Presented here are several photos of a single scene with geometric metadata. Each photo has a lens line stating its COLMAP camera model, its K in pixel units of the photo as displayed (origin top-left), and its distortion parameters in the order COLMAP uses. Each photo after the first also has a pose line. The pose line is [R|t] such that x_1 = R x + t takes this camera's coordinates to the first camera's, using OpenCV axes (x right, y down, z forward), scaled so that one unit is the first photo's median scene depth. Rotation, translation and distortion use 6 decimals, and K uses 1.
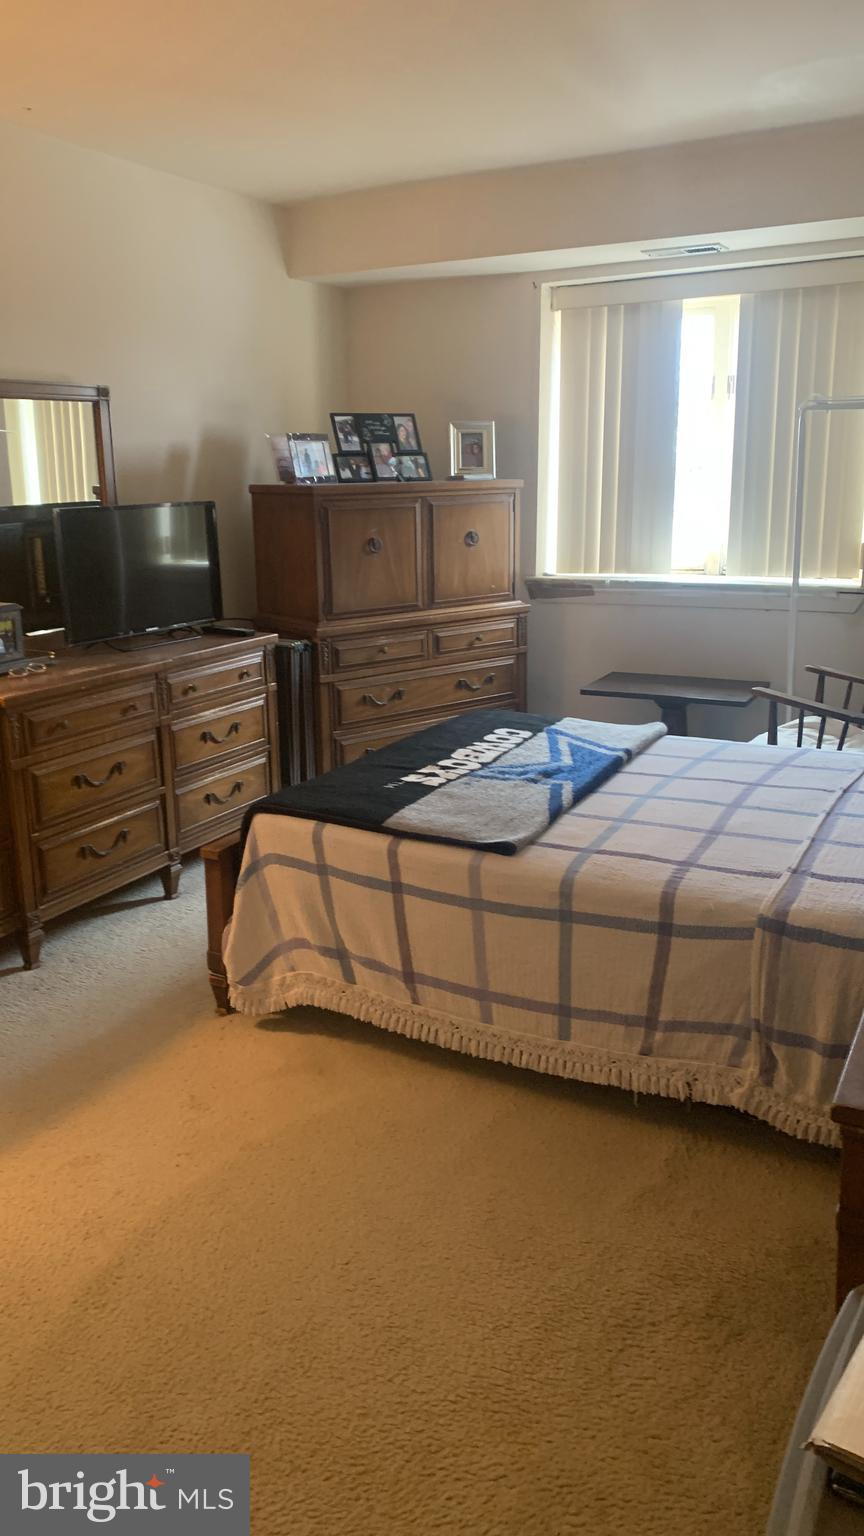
lens RADIAL K [[1148.1, 0, 431.6], [0, 1148.1, 767.2], [0, 0, 1]] dist [-0.006979, -0.004074]
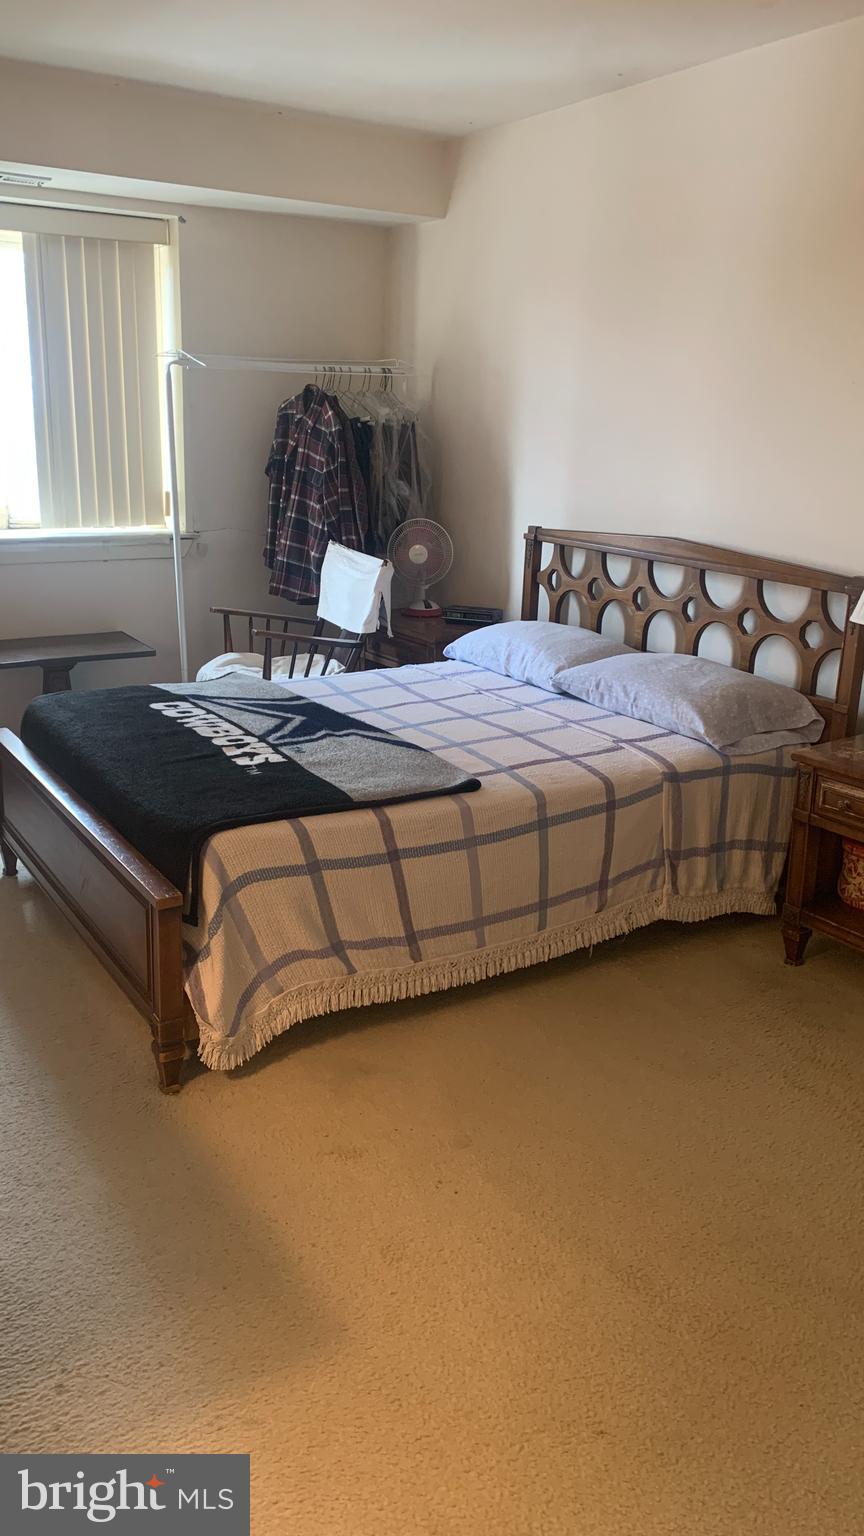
lens RADIAL K [[1148.1, 0, 433.7], [0, 1148.1, 763.7], [0, 0, 1]] dist [-0.006979, -0.004074]
pose [[0.485797, -0.227841, 0.843854, -0.834479], [0.188117, 0.970058, 0.153619, -0.118105], [-0.853589, 0.084116, 0.514112, 0.459267]]
